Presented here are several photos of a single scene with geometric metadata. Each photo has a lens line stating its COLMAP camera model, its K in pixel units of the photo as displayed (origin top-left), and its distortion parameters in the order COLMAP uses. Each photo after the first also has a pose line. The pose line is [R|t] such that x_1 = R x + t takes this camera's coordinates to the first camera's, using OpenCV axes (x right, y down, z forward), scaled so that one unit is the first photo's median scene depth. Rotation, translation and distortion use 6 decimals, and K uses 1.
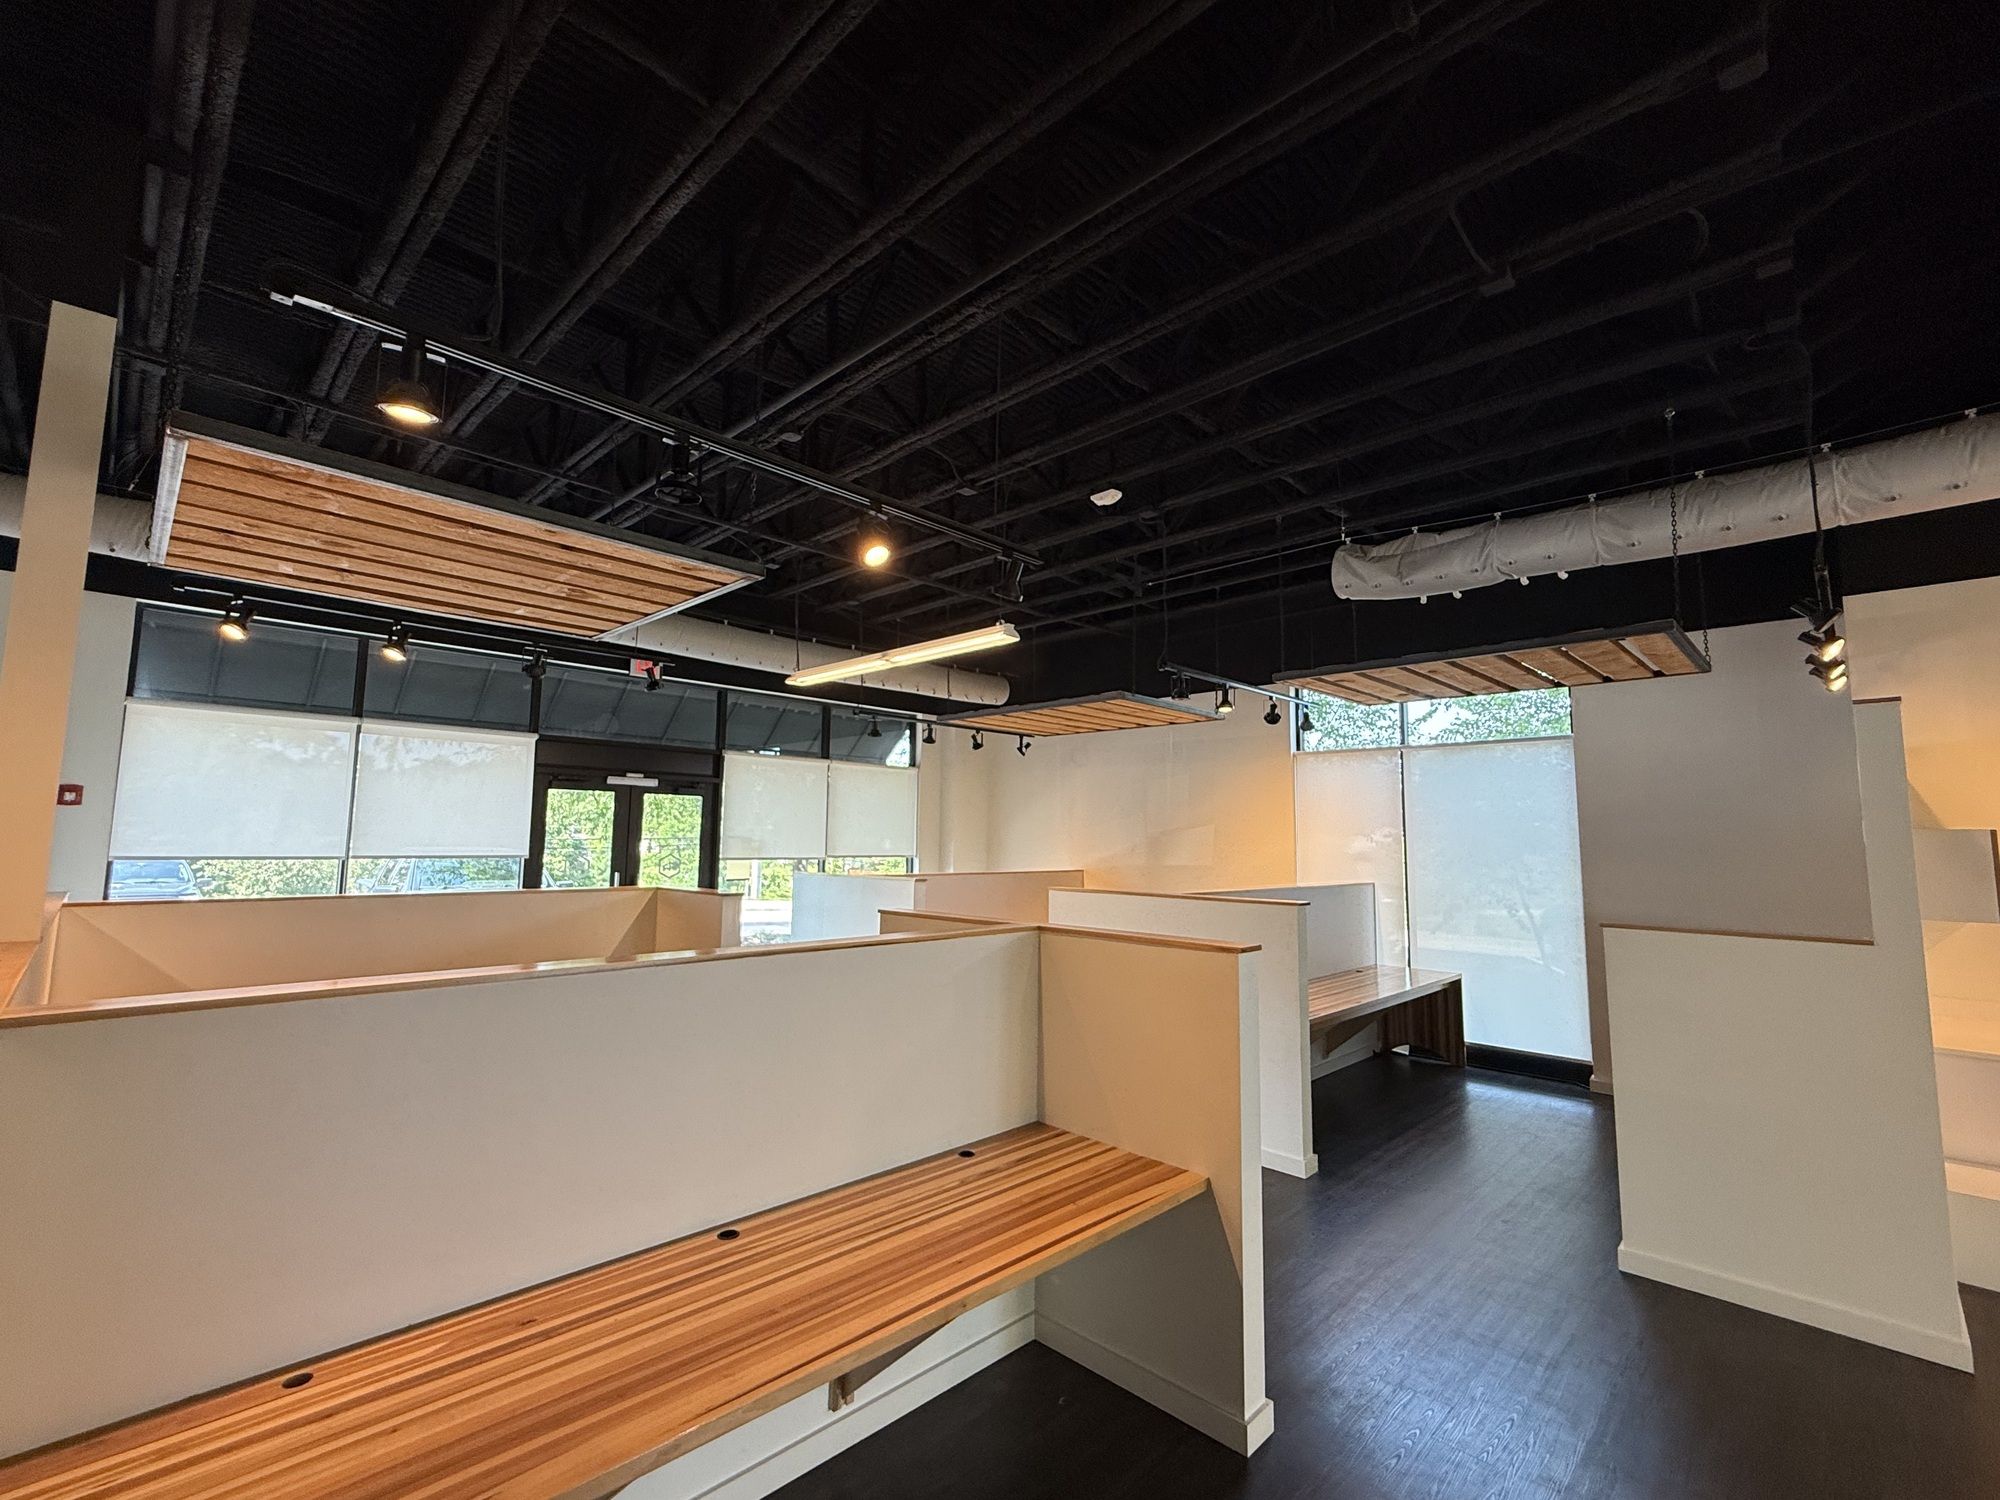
lens RADIAL K [[865.8, 0, 1000.0], [0, 865.8, 750.0], [0, 0, 1]] dist [-0.000590, -0.000110]
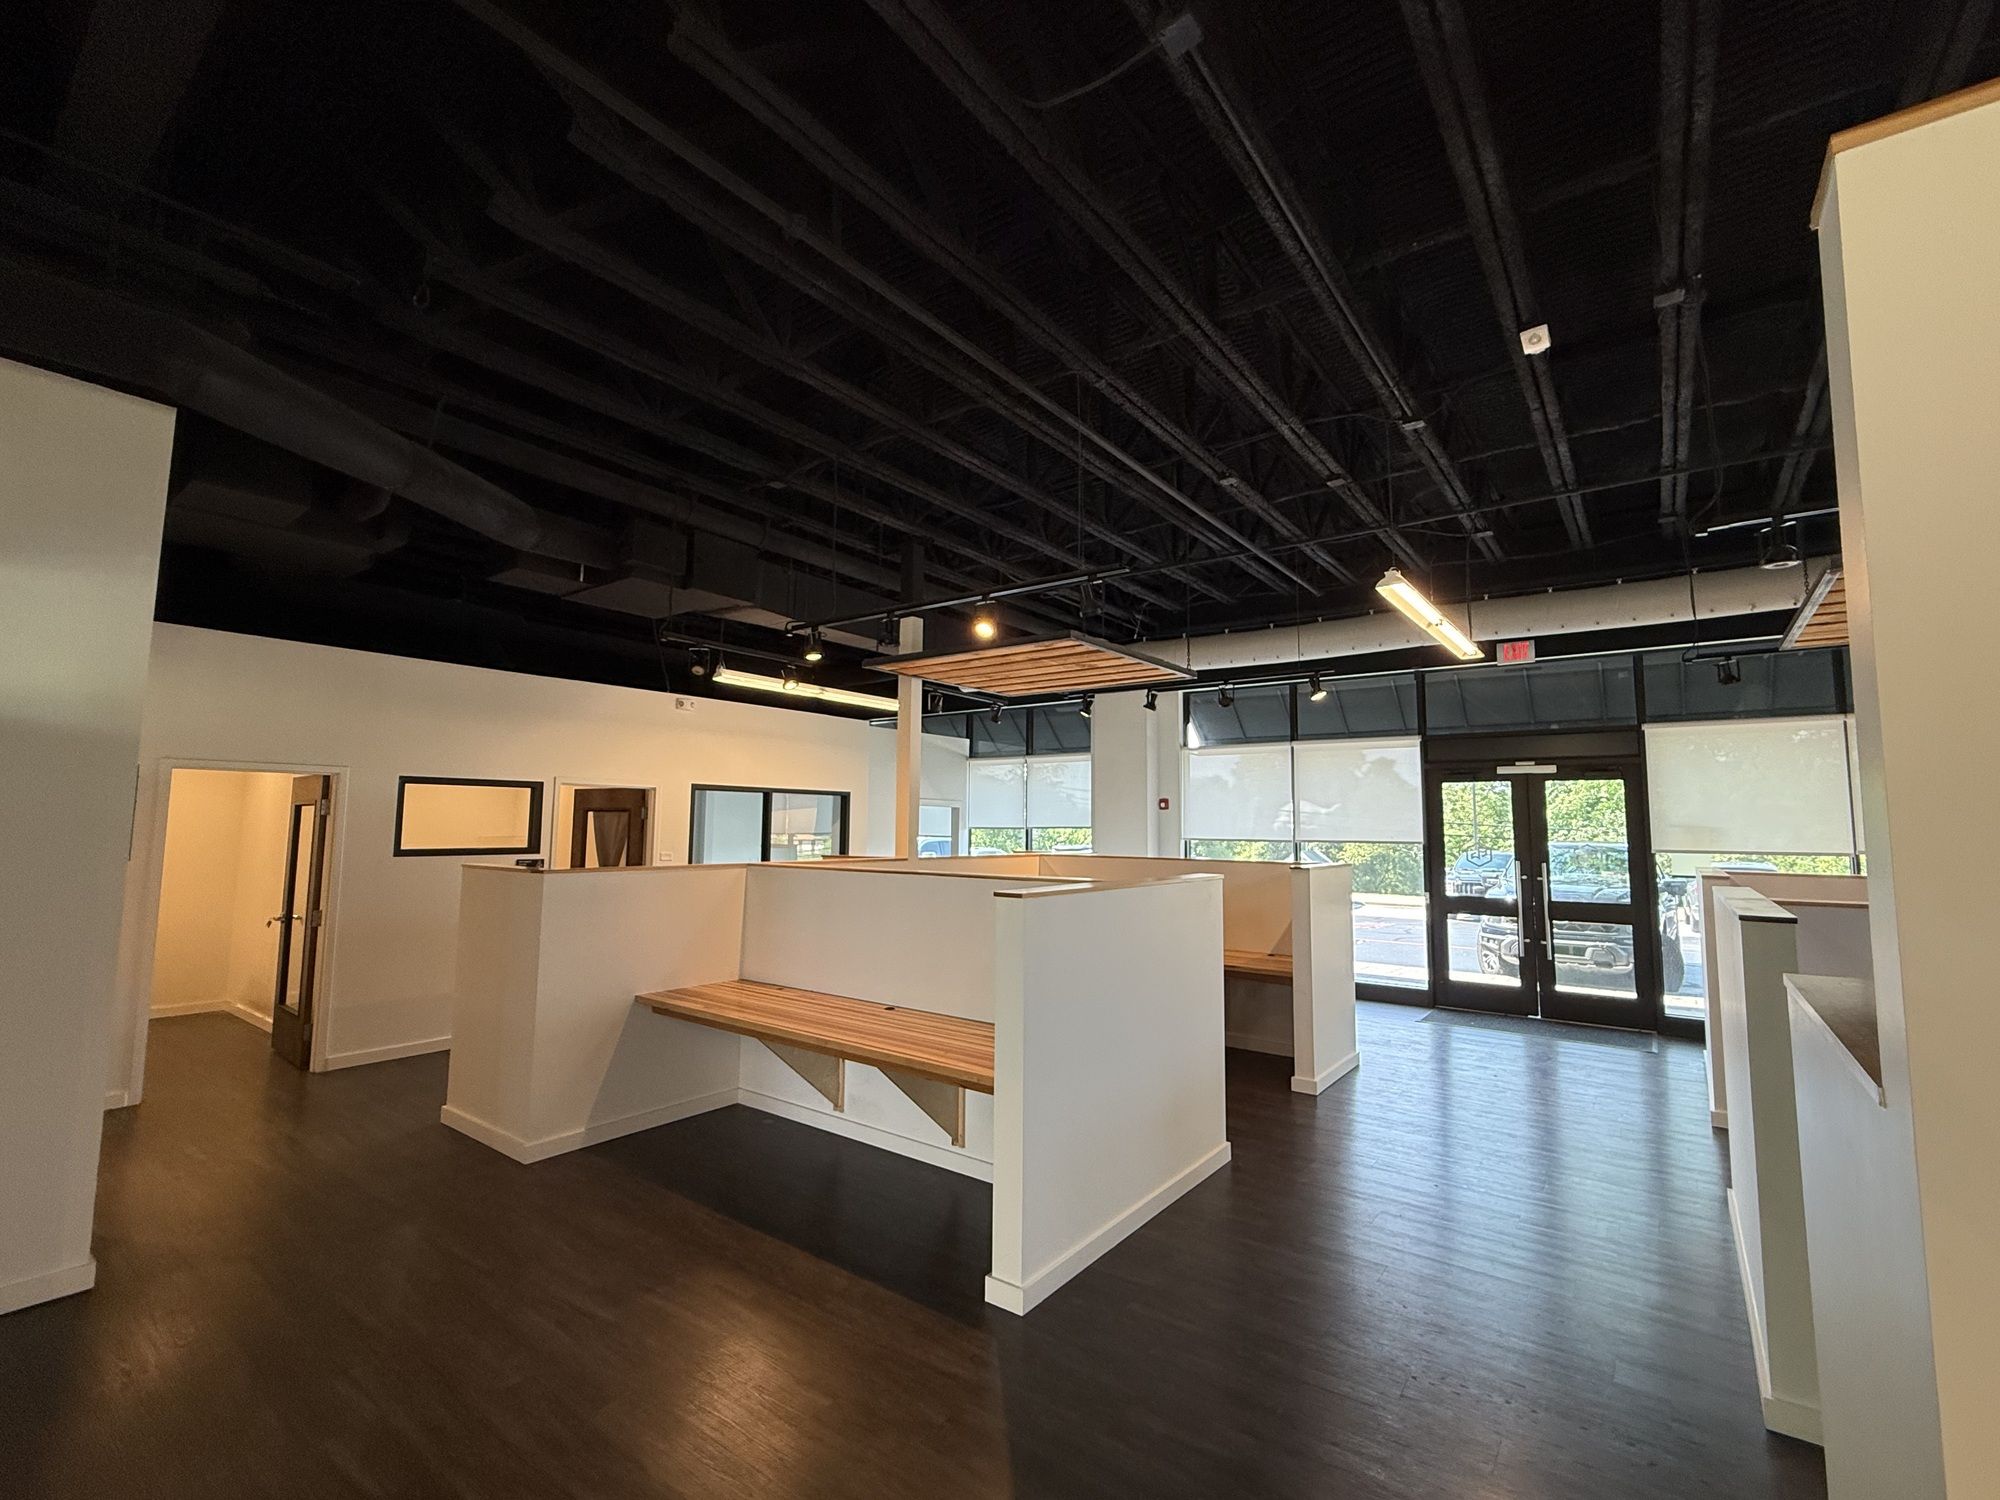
lens RADIAL K [[881.4, 0, 1000.0], [0, 881.4, 750.0], [0, 0, 1]] dist [0.061231, 0.000021]
pose [[0.127420, -0.103705, -0.986412, 0.534901], [0.092774, 0.991405, -0.092246, 0.056136], [0.987500, -0.079760, 0.135946, 0.292027]]
